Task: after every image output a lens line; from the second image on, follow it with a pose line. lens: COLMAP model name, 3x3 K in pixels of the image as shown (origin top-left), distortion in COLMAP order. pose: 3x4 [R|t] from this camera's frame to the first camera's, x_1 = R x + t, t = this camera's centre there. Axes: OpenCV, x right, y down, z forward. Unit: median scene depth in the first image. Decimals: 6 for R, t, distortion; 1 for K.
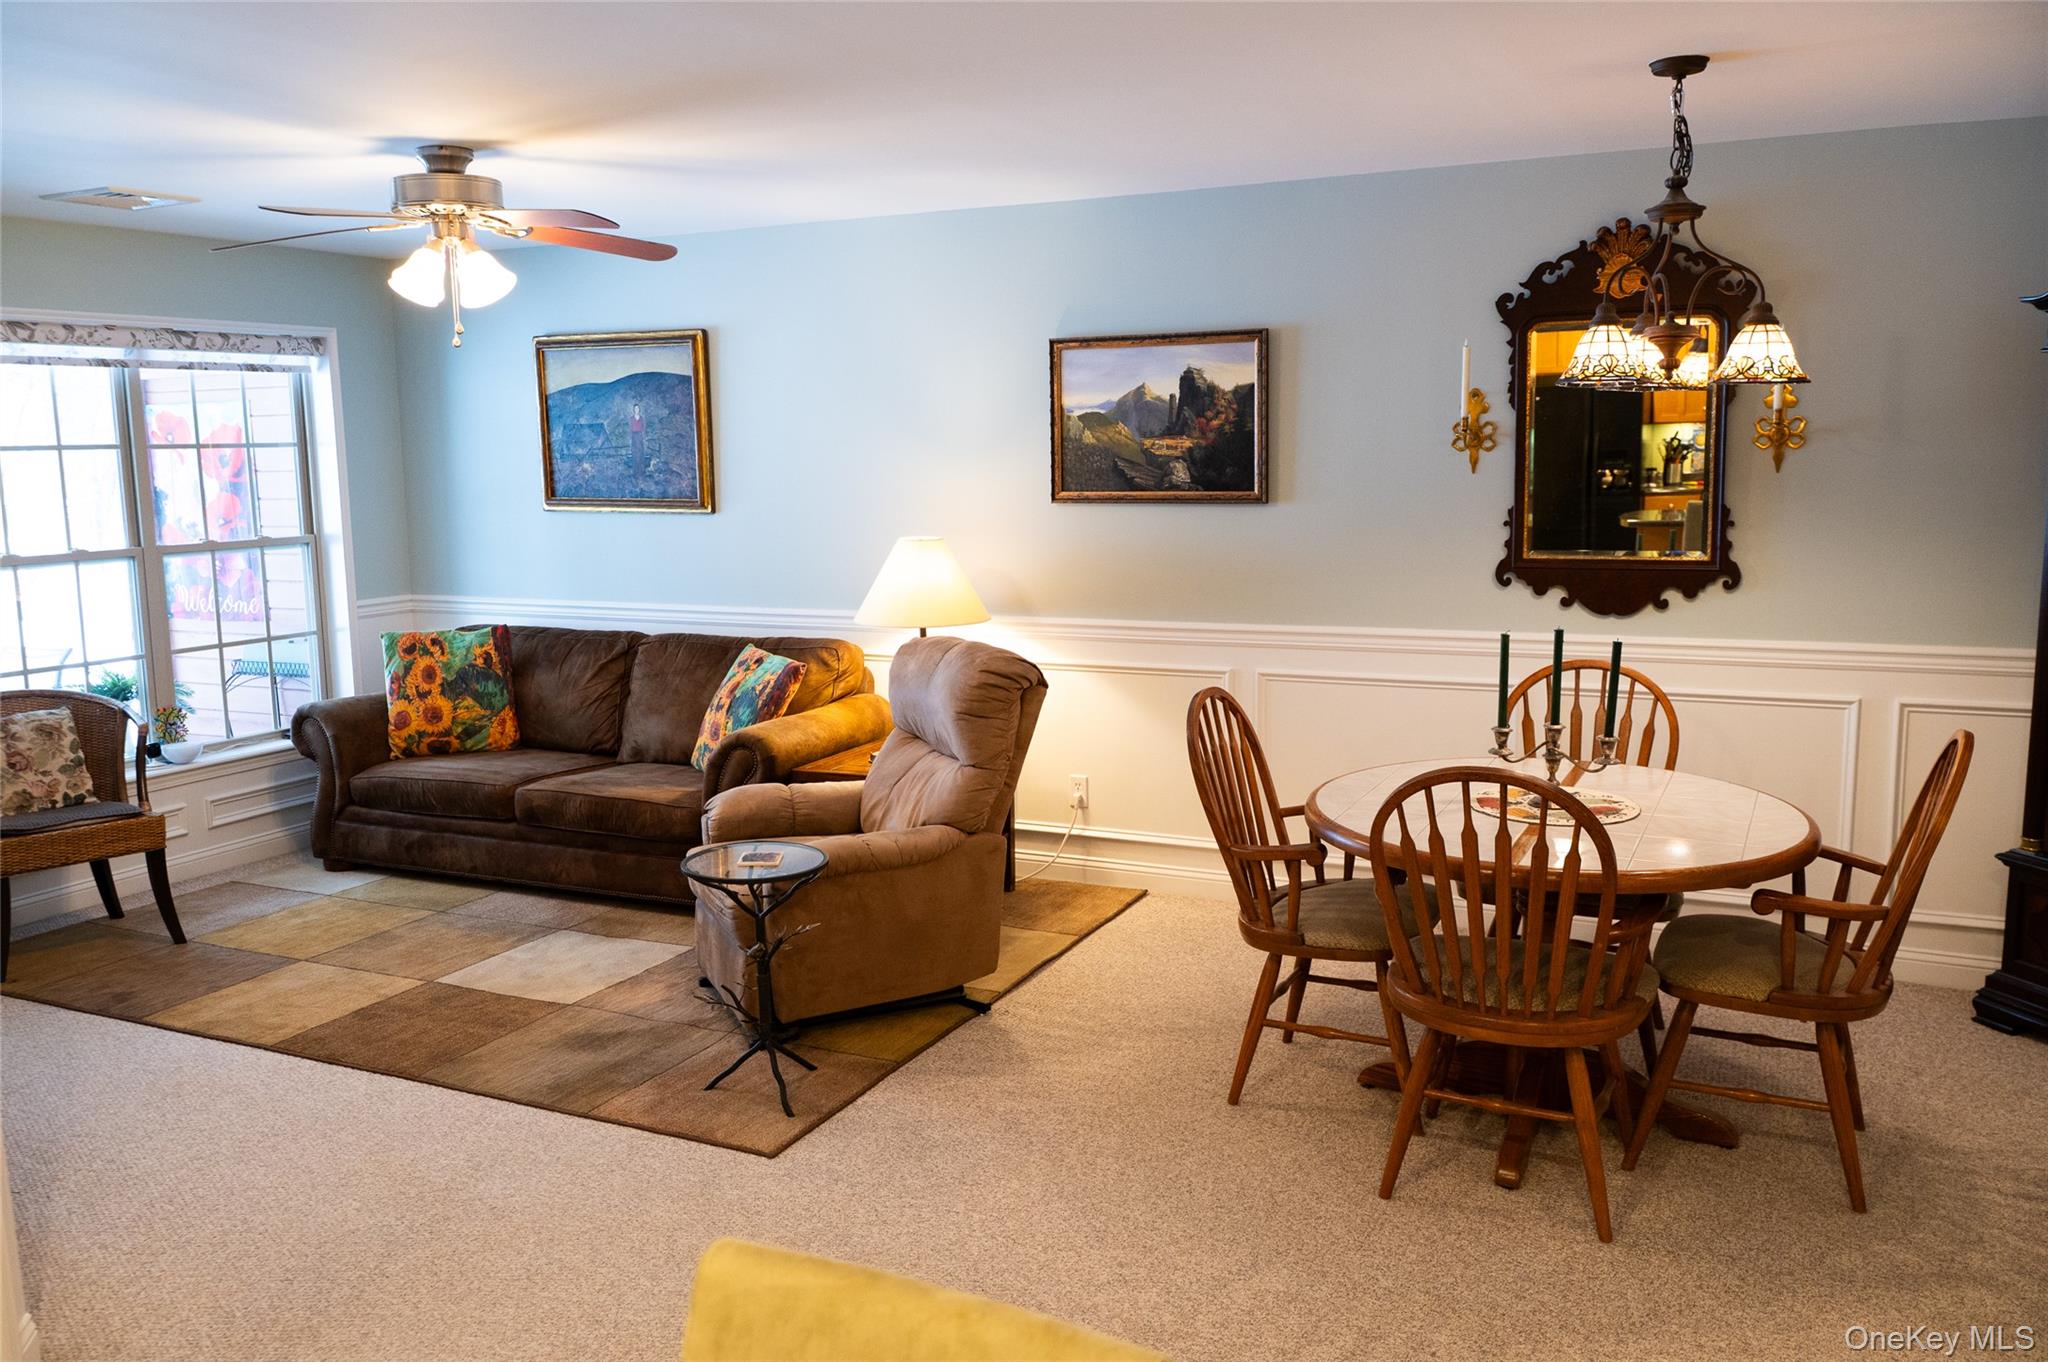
lens RADIAL K [[1631.1, 0, 1013.3], [0, 1631.1, 672.9], [0, 0, 1]] dist [0.003047, -0.012938]
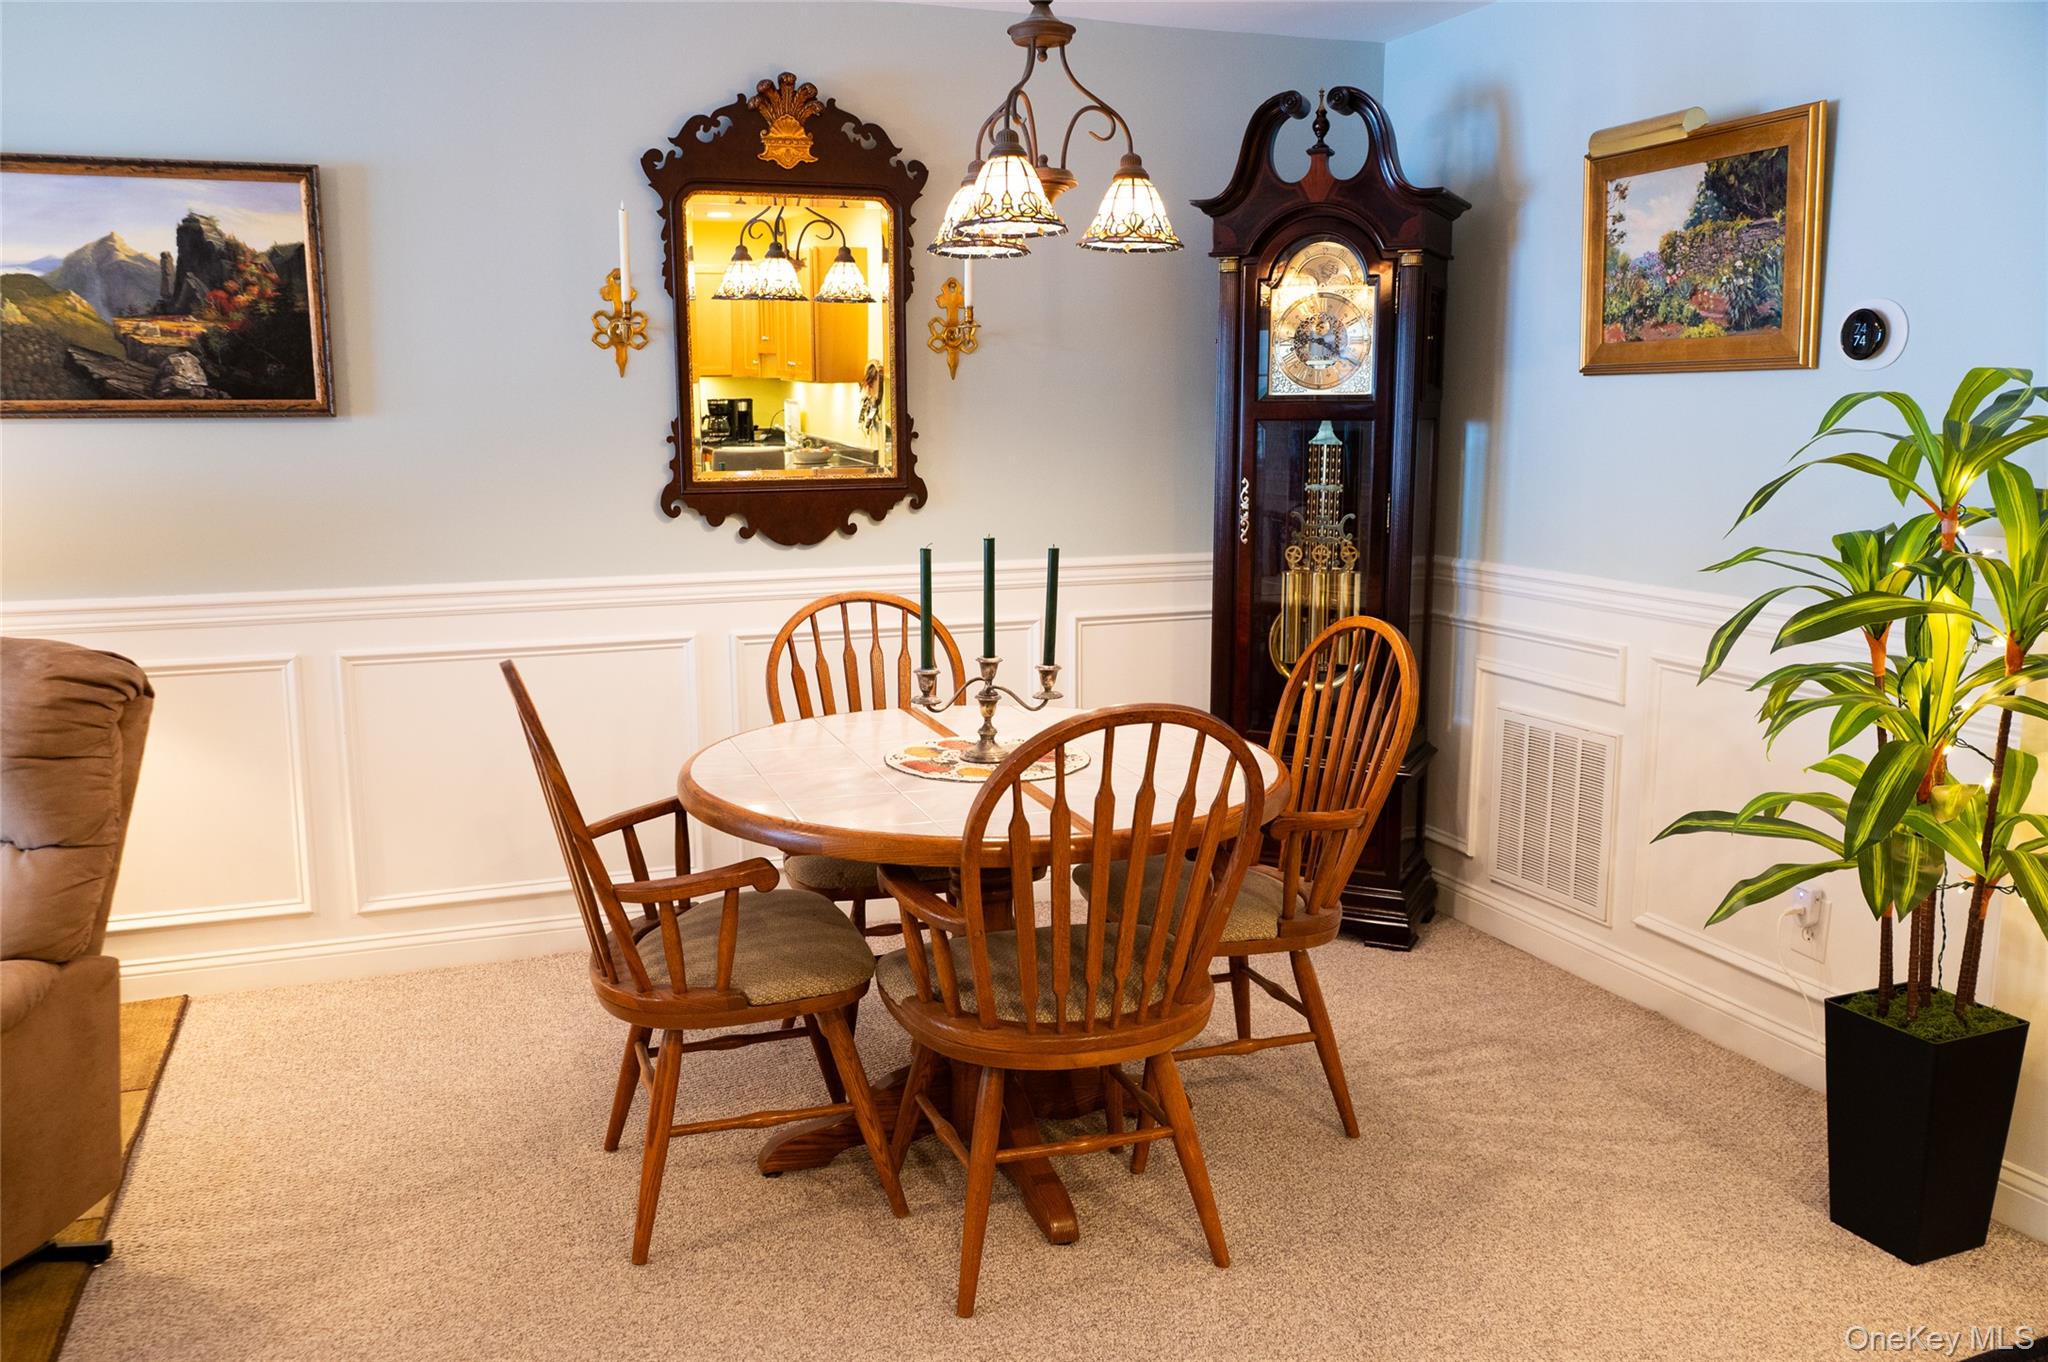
lens RADIAL K [[1631.1, 0, 1019.6], [0, 1631.1, 681.1], [0, 0, 1]] dist [0.003047, -0.012938]
pose [[0.689294, -0.103712, 0.717020, -0.158271], [0.096028, 0.994047, 0.051467, 0.002361], [-0.718089, 0.033378, 0.695150, 0.293610]]
